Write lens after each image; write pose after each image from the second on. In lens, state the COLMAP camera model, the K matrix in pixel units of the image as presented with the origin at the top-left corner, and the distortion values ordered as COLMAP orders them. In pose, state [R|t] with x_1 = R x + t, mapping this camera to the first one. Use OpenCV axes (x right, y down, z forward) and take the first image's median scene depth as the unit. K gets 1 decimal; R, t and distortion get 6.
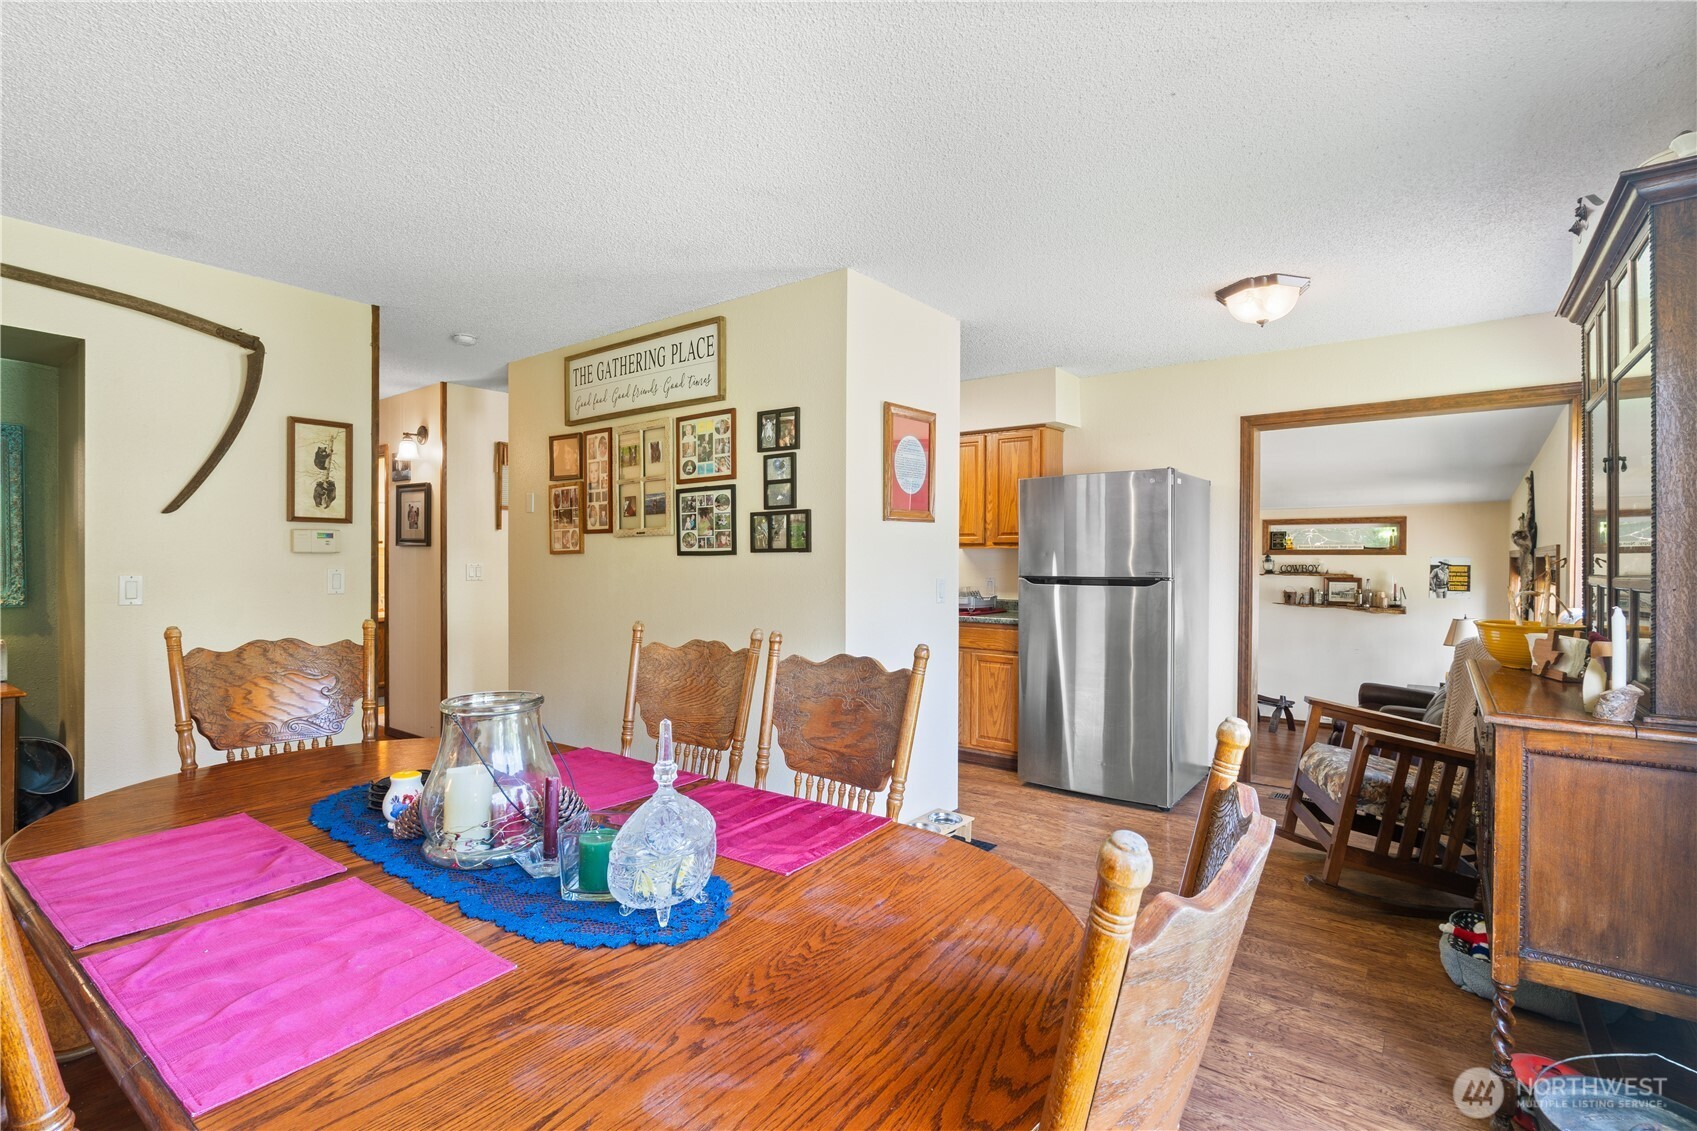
lens RADIAL K [[797.9, 0, 860.8], [0, 797.9, 562.5], [0, 0, 1]] dist [-0.003138, 0.000391]
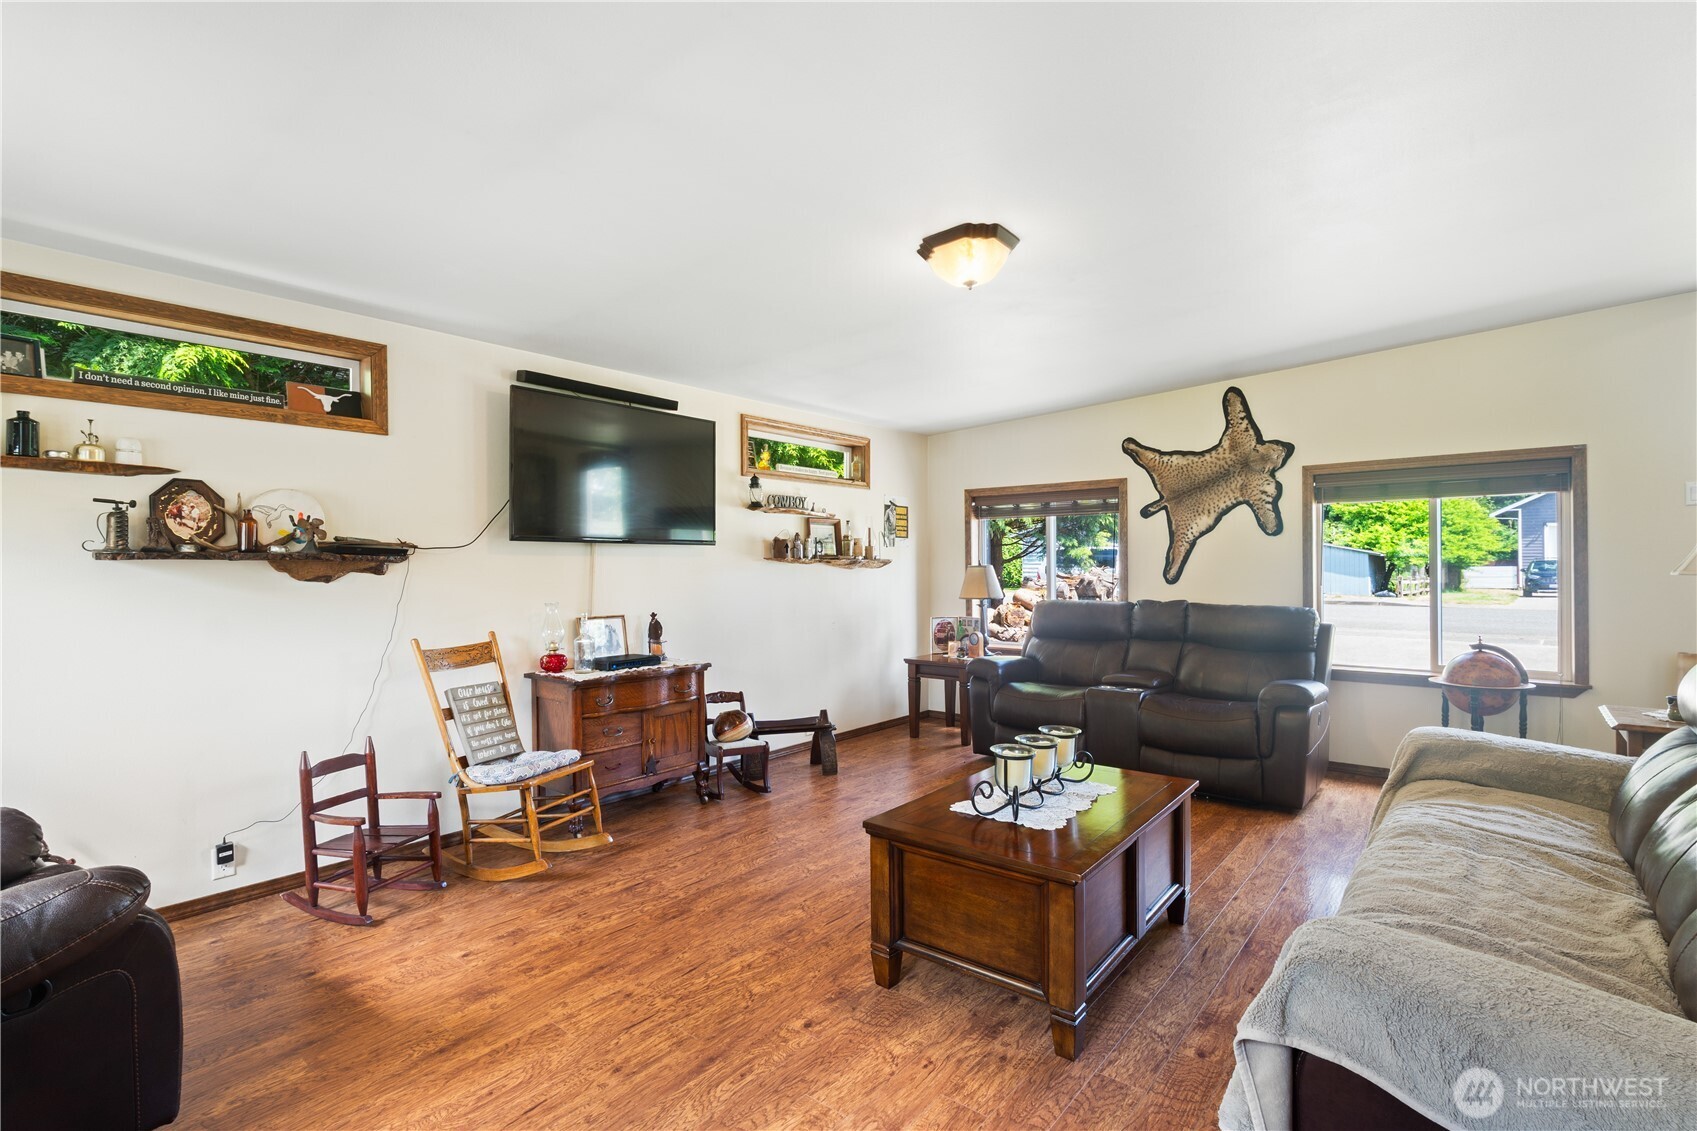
lens RADIAL K [[797.9, 0, 851.7], [0, 797.9, 563.6], [0, 0, 1]] dist [-0.003138, 0.000391]
pose [[0.042712, -0.003955, 0.999080, -0.063874], [0.011807, 0.999924, 0.003454, 0.054700], [-0.999018, 0.011649, 0.042755, 0.938017]]
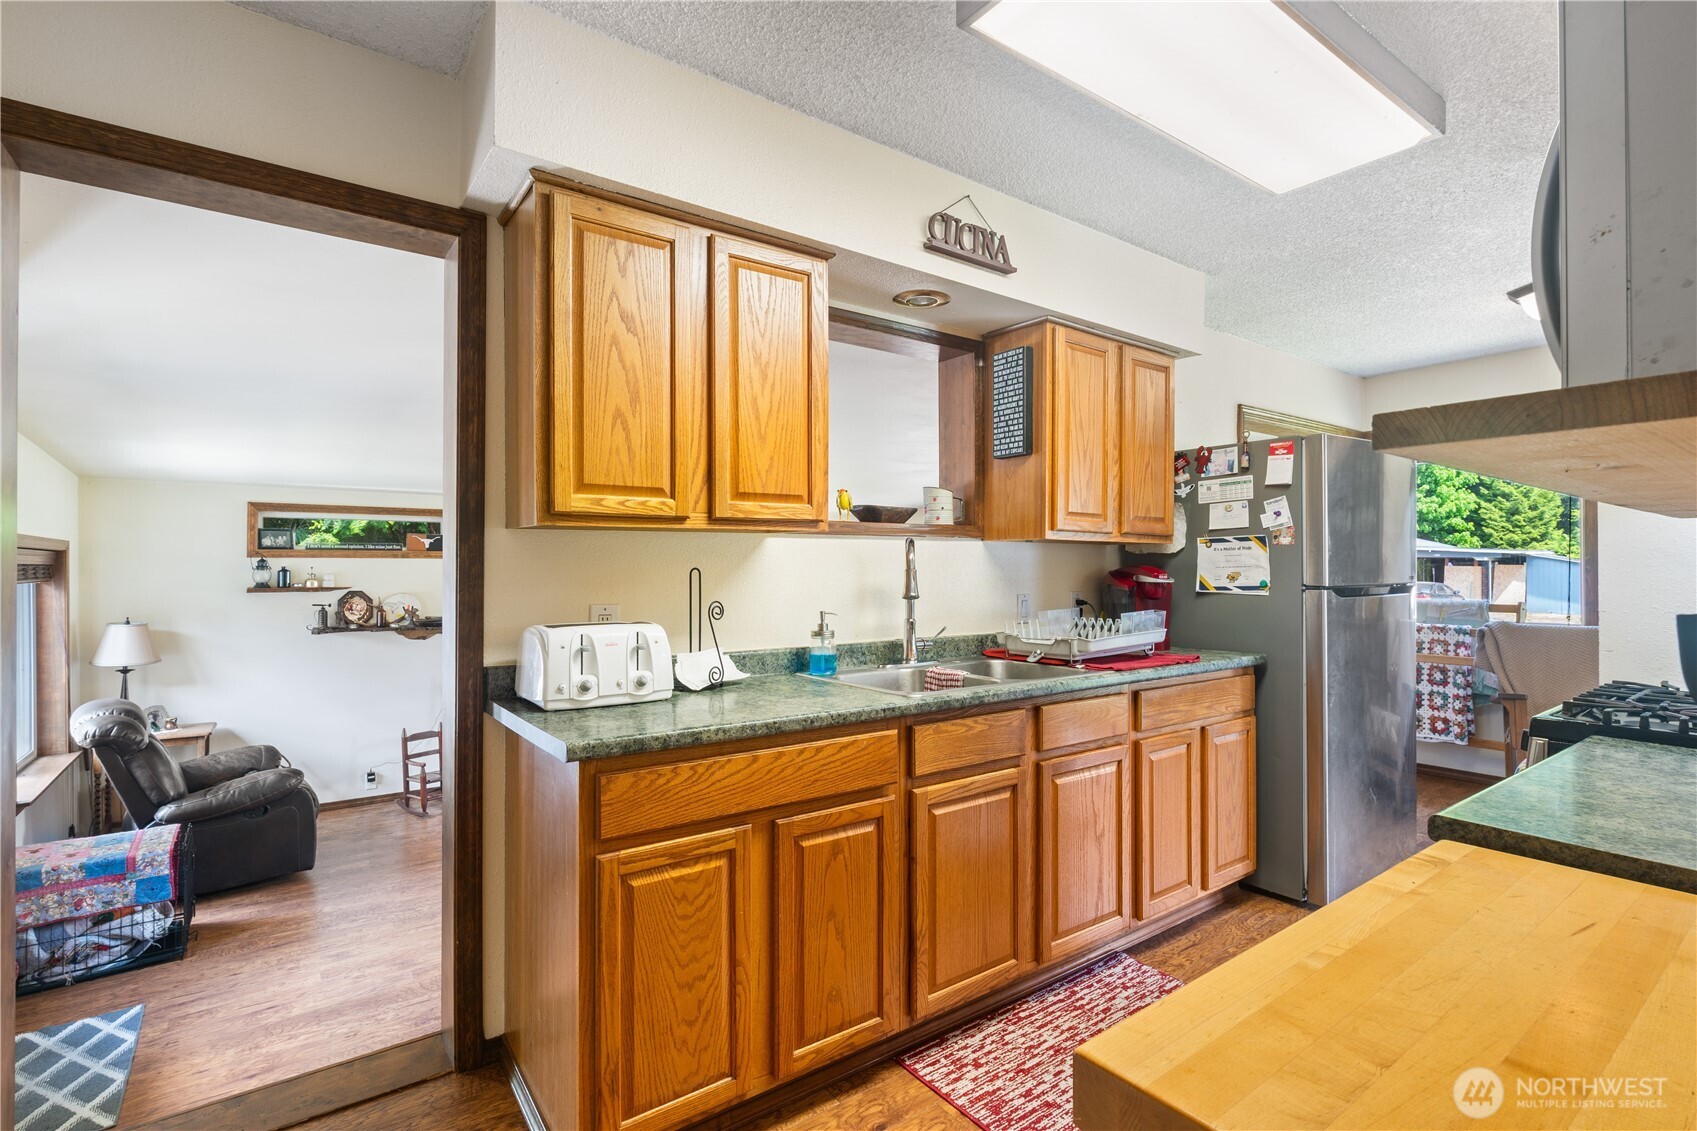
lens RADIAL K [[797.9, 0, 874.5], [0, 797.9, 569.7], [0, 0, 1]] dist [-0.003138, 0.000391]
pose [[0.281268, -0.008102, 0.959595, -0.271295], [0.006618, 0.999957, 0.006503, -0.003614], [-0.959606, 0.004521, 0.281310, 0.609952]]
